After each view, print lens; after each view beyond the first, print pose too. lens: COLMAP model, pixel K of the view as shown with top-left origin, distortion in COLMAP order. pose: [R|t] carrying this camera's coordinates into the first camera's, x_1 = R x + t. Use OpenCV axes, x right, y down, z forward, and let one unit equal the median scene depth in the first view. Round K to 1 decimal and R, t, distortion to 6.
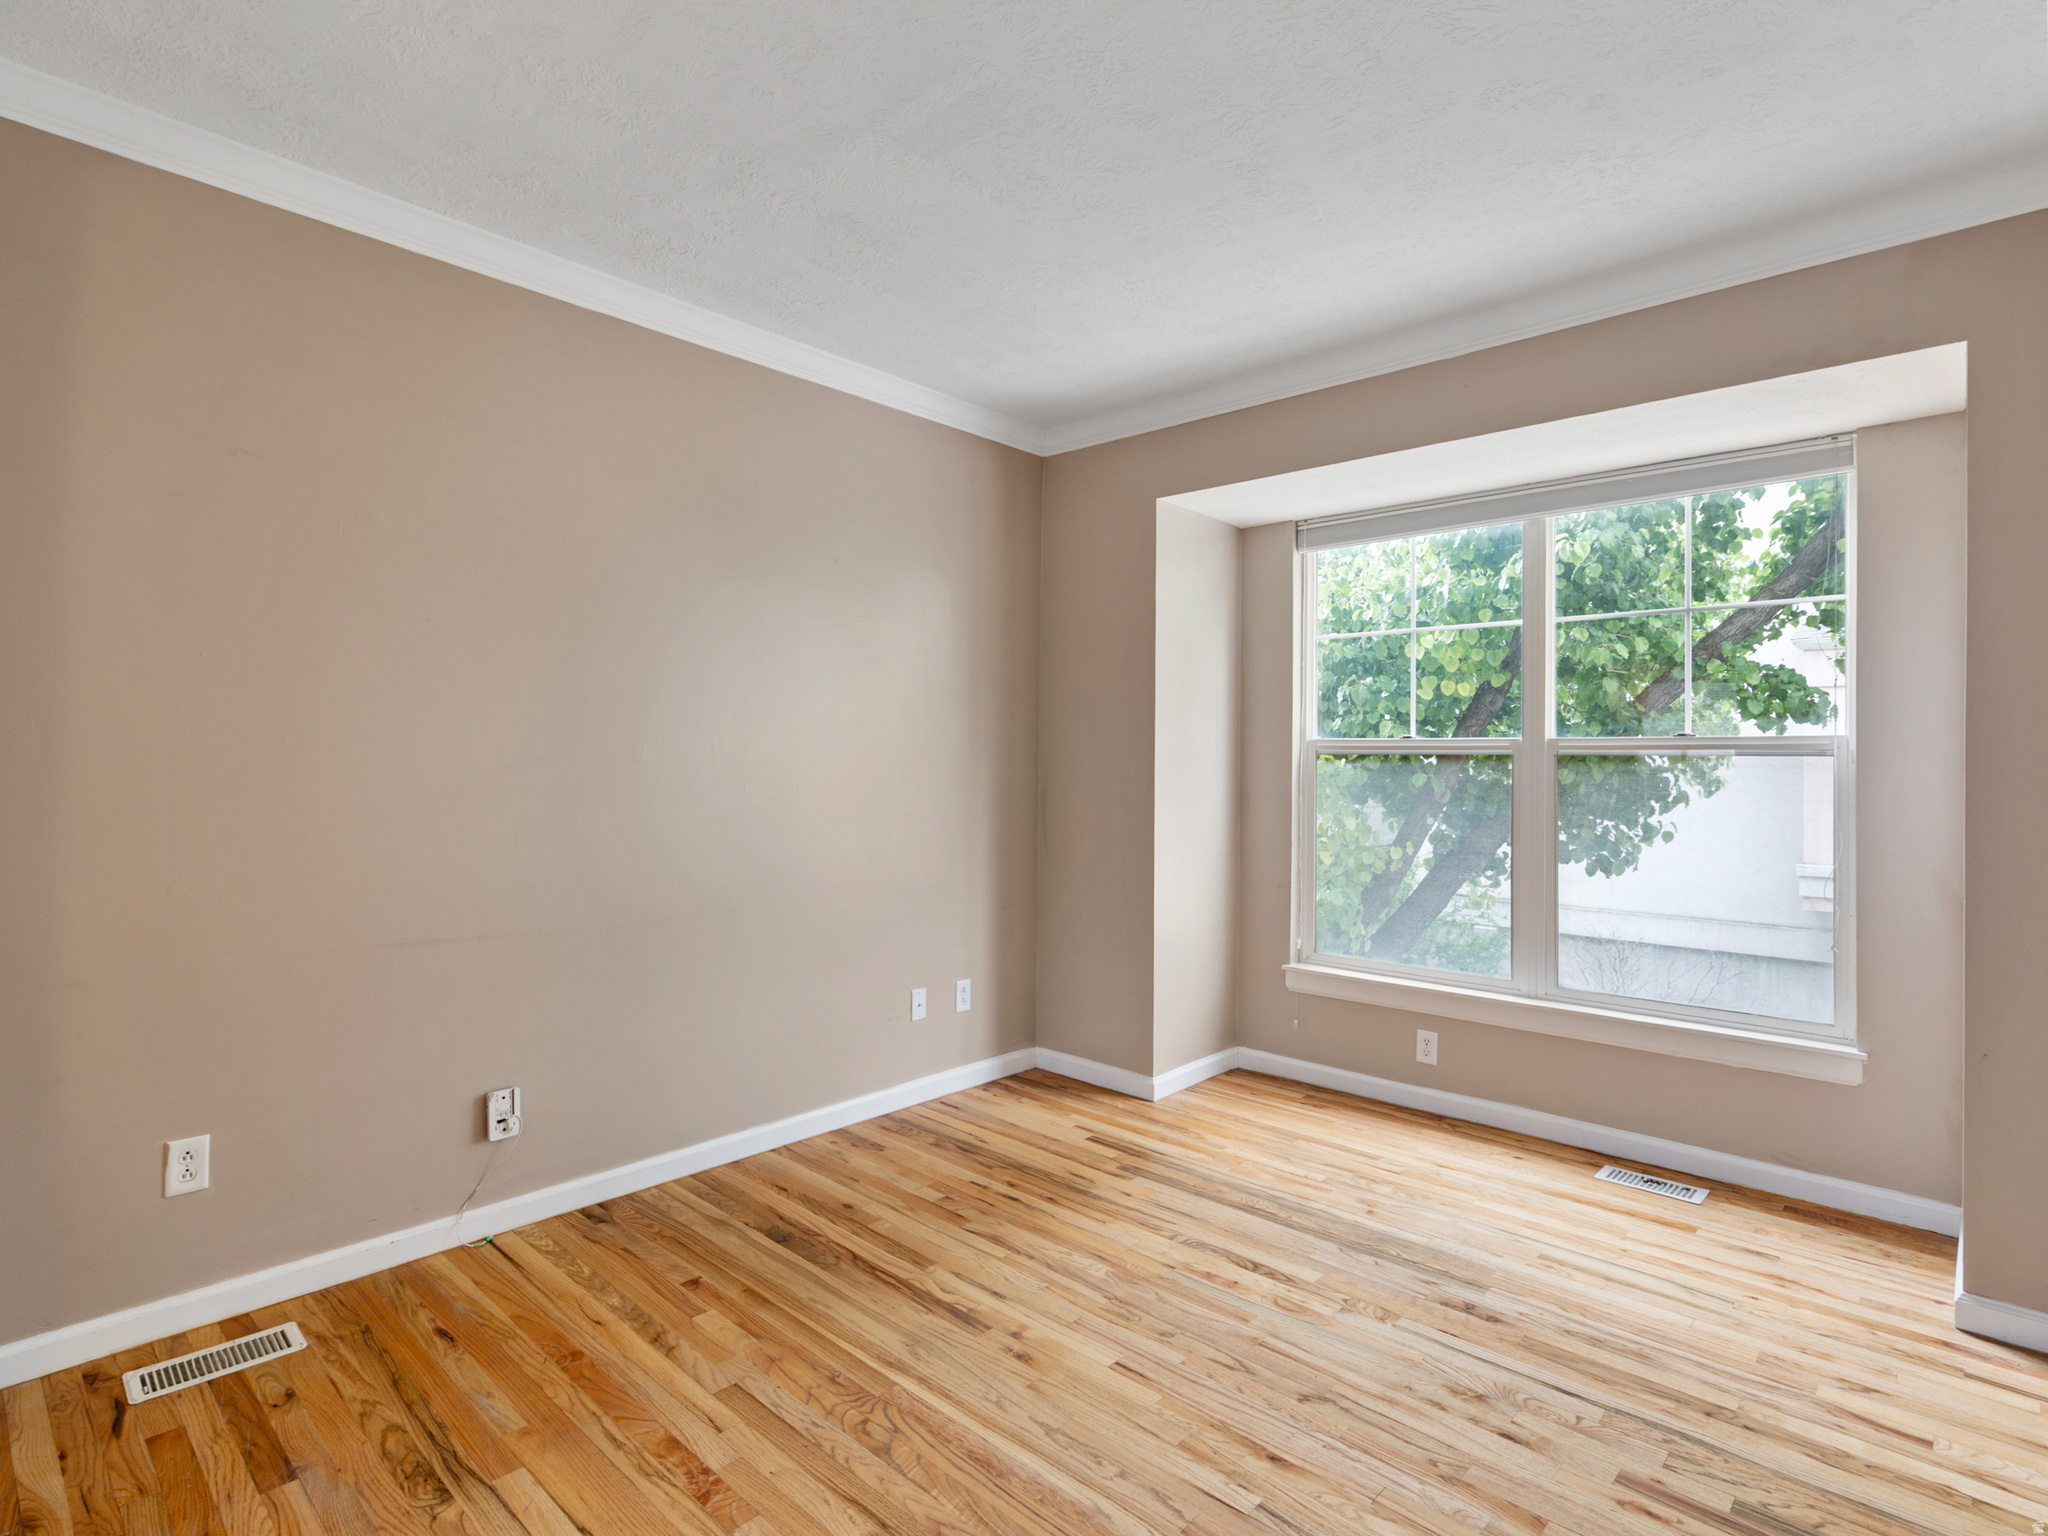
lens RADIAL K [[1049.1, 0, 1026.7], [0, 1049.1, 755.8], [0, 0, 1]] dist [-0.005549, 0.003245]
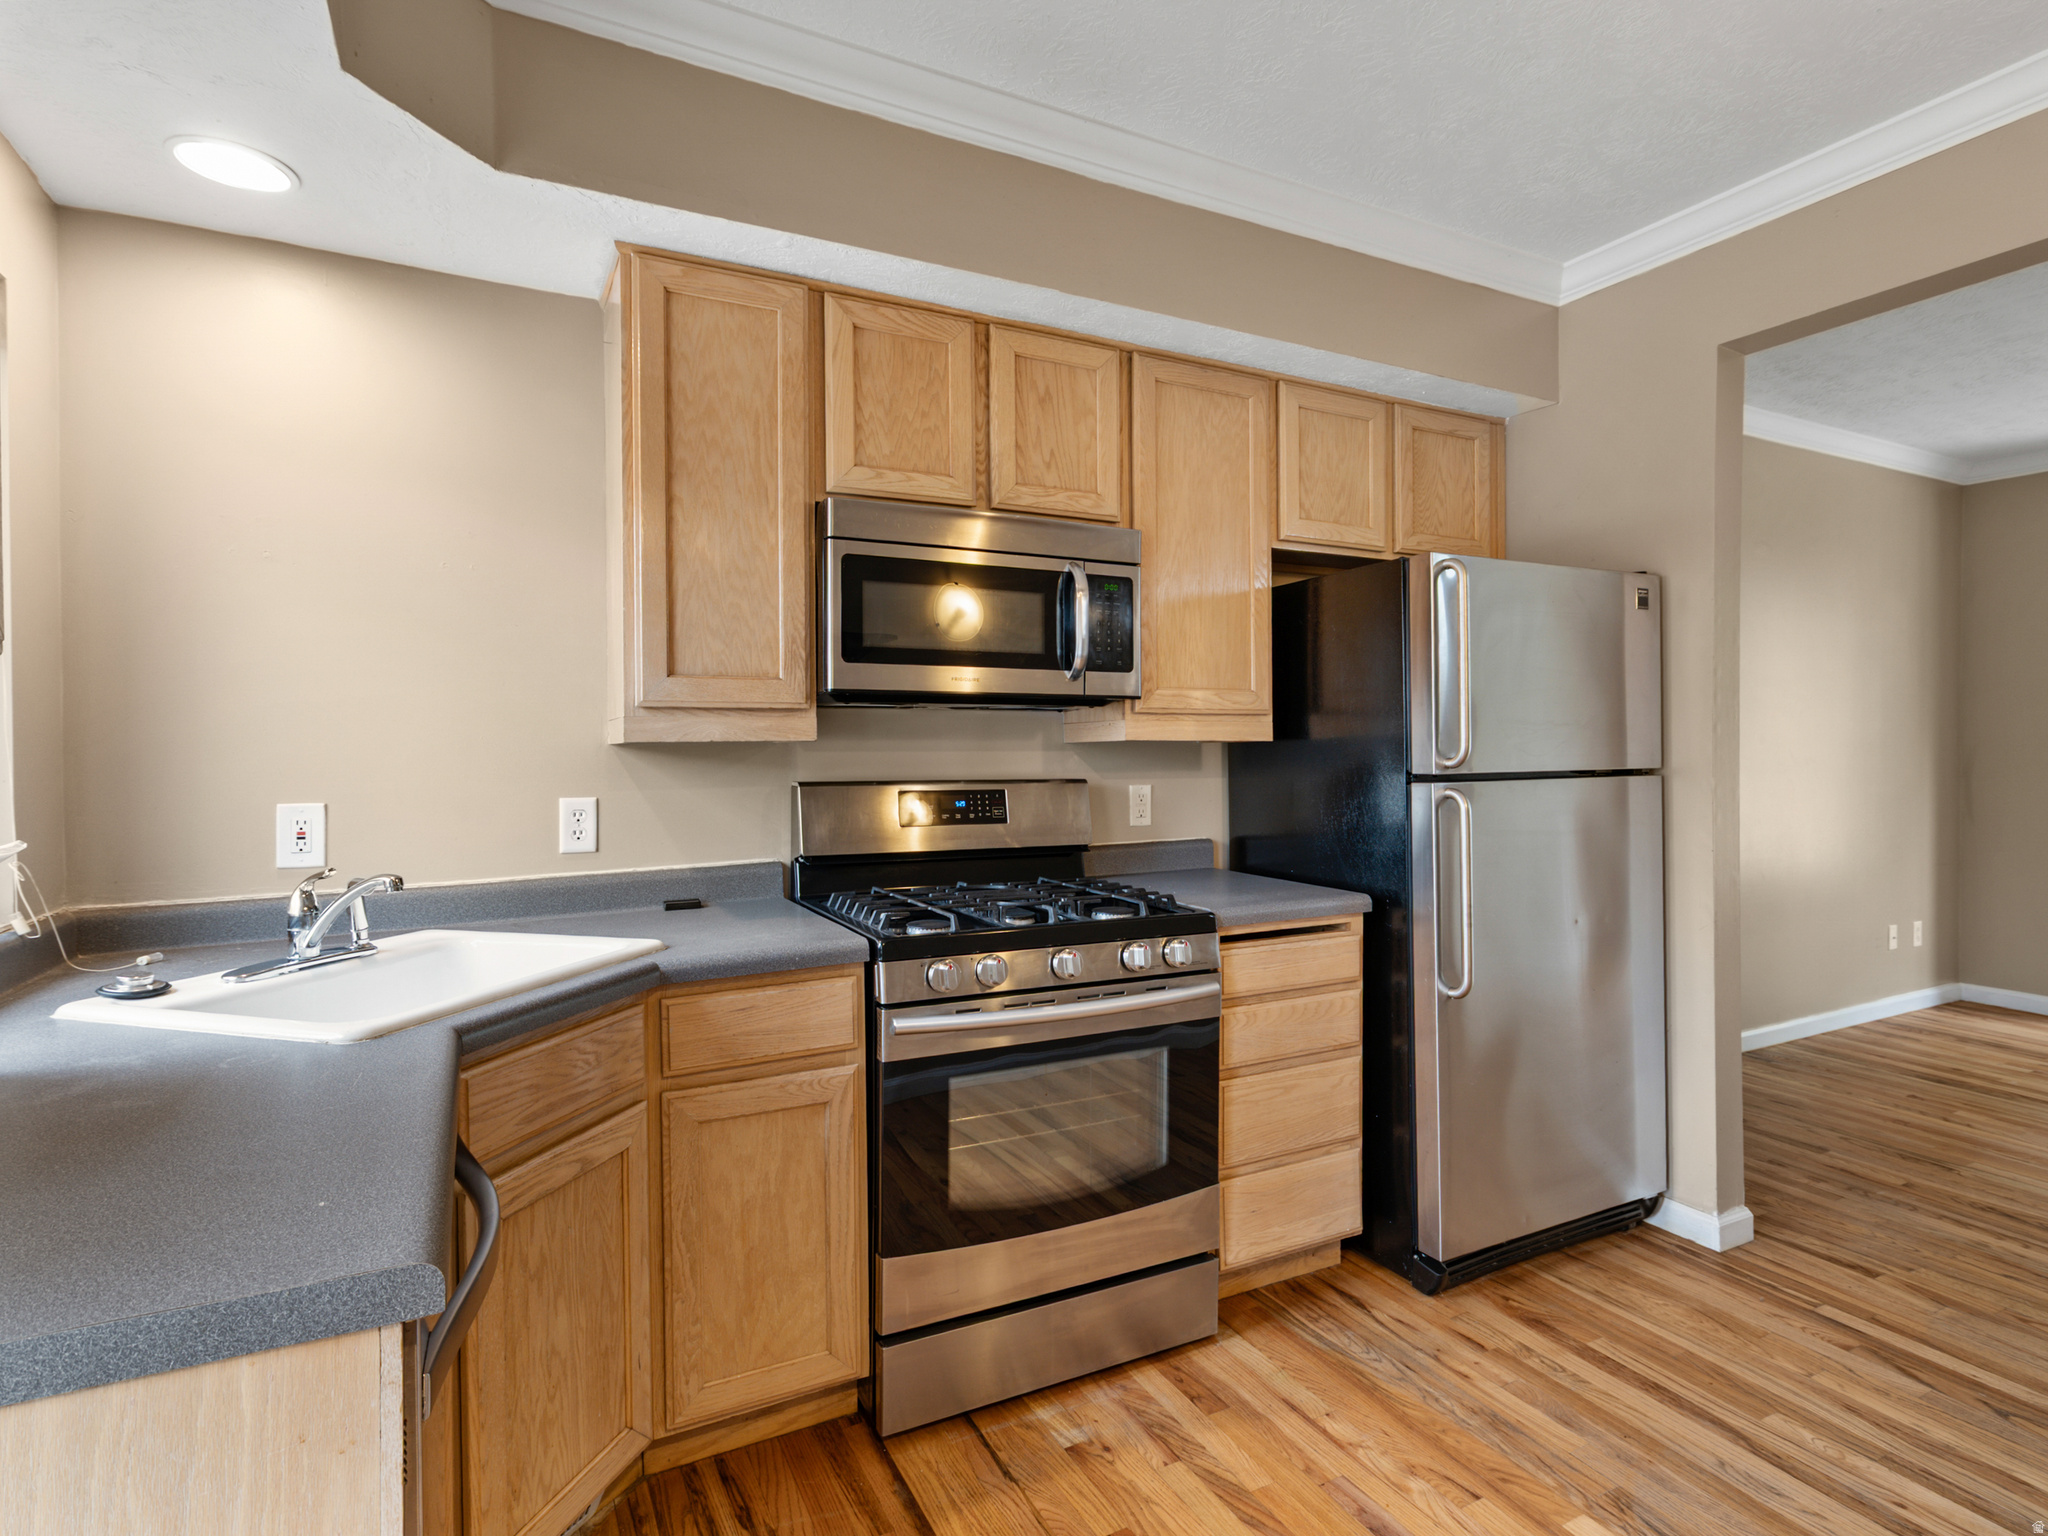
lens RADIAL K [[1049.1, 0, 1033.2], [0, 1049.1, 755.0], [0, 0, 1]] dist [-0.005549, 0.003245]
pose [[0.939006, -0.012294, -0.343681, -0.993868], [0.016185, 0.999833, 0.008454, -0.014264], [0.343520, -0.013501, 0.939048, -0.832713]]
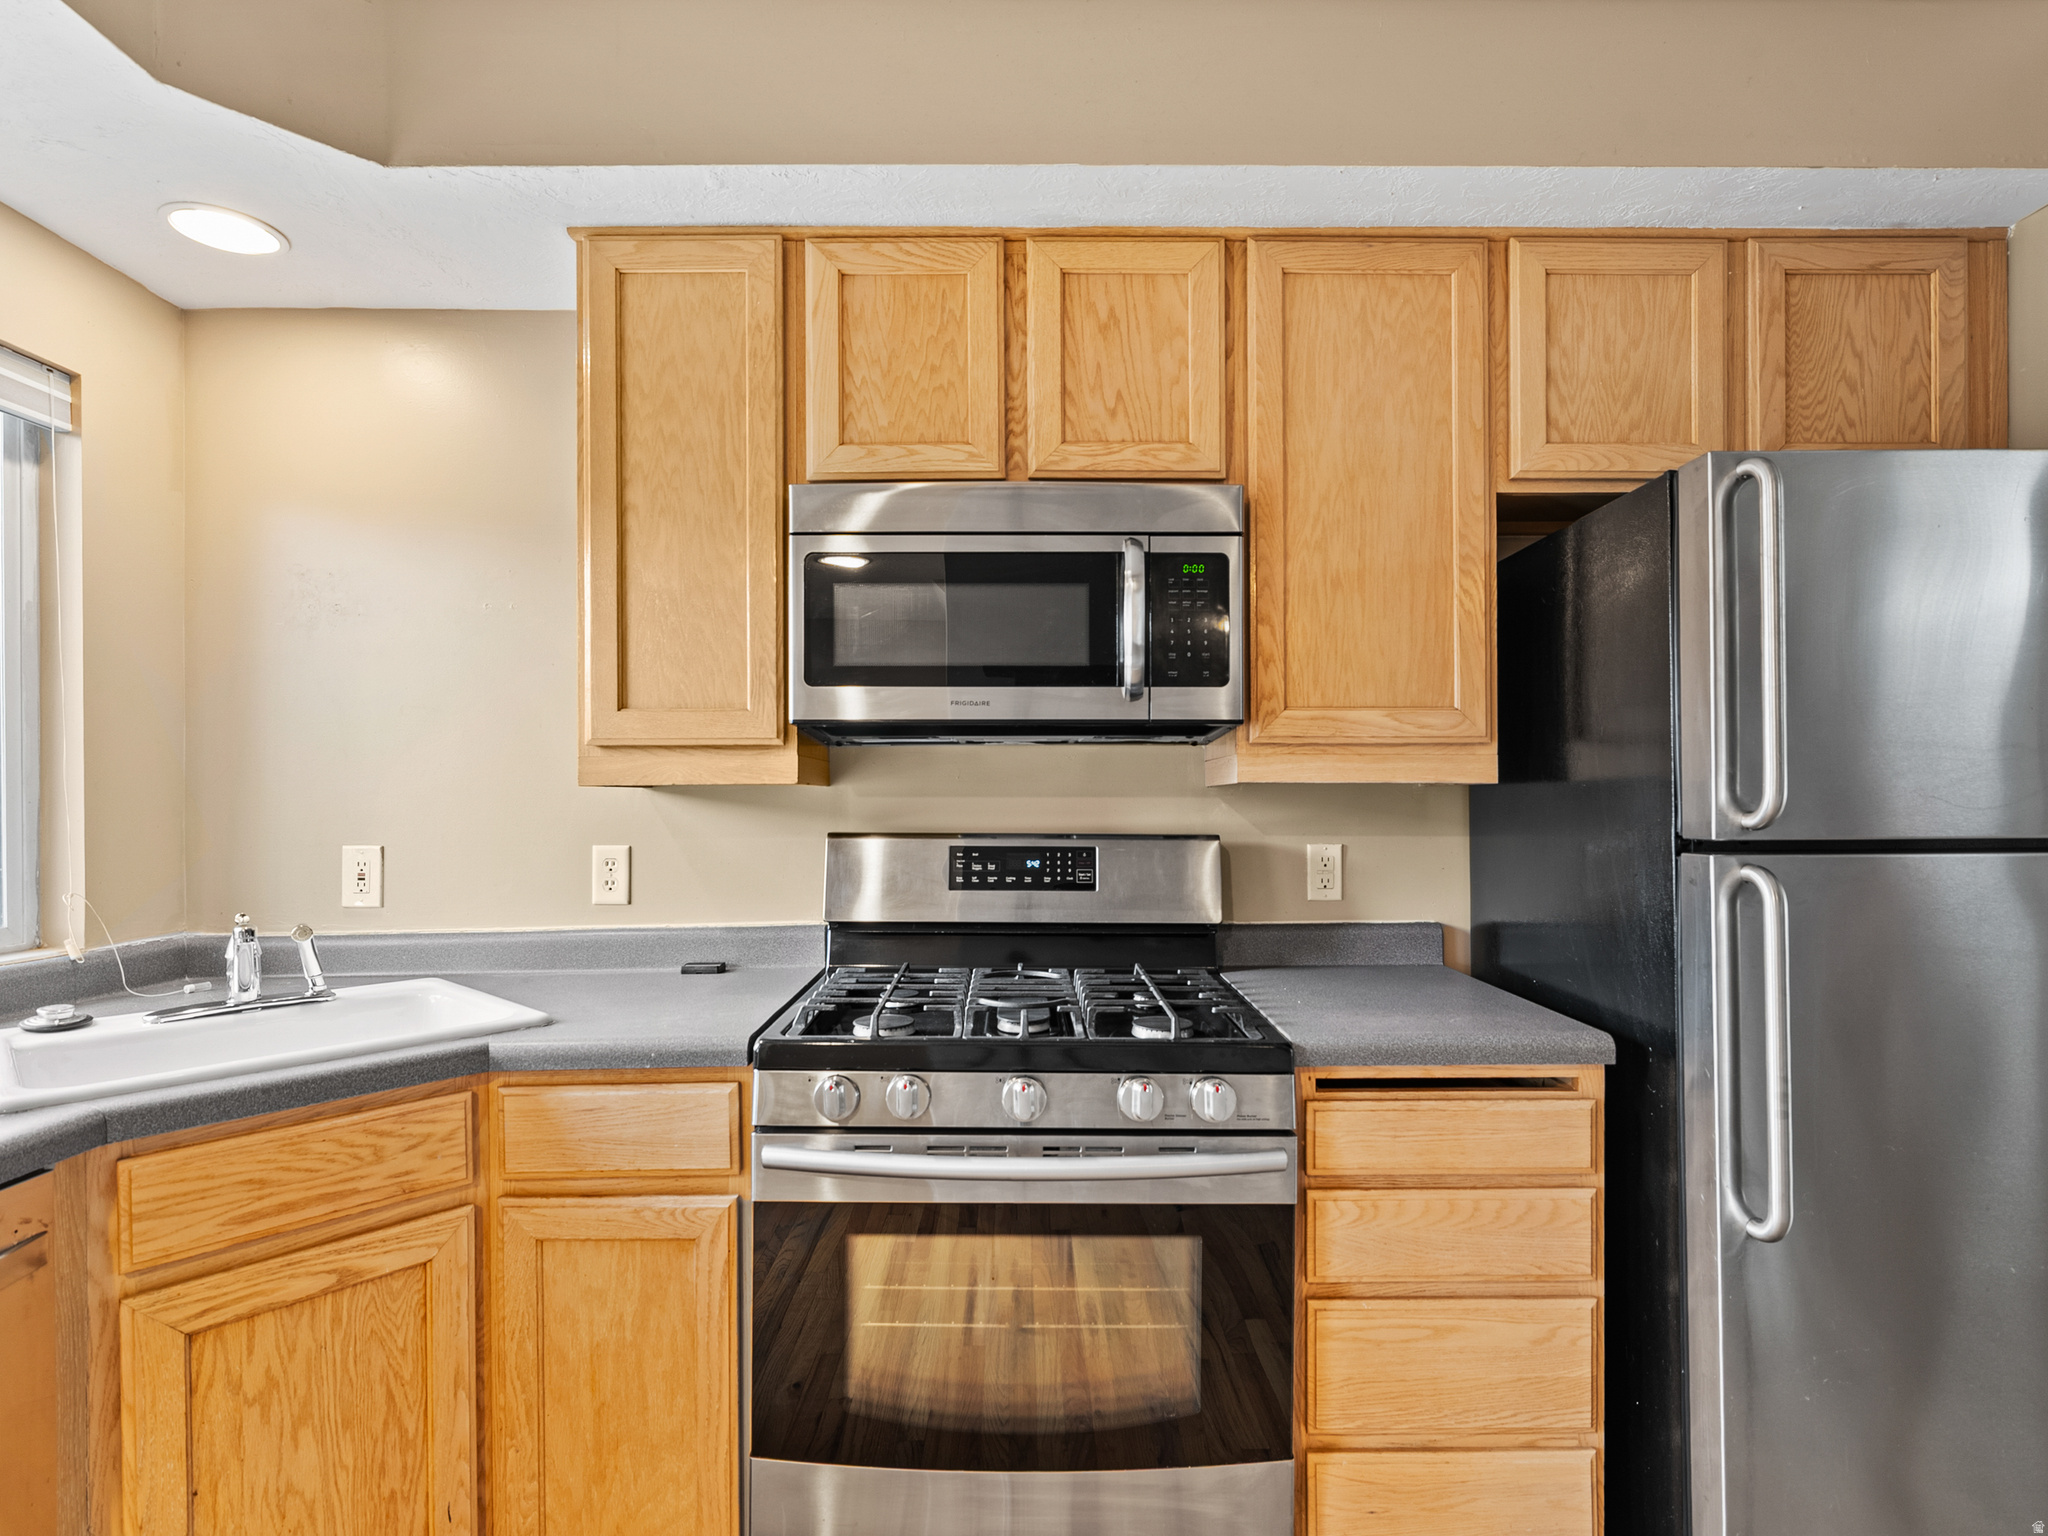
lens RADIAL K [[1049.1, 0, 1026.9], [0, 1049.1, 792.8], [0, 0, 1]] dist [-0.005549, 0.003245]
pose [[0.683514, -0.013062, -0.729821, -0.826675], [0.013279, 0.999897, -0.005459, -0.009367], [0.729817, -0.005960, 0.683617, -0.446962]]
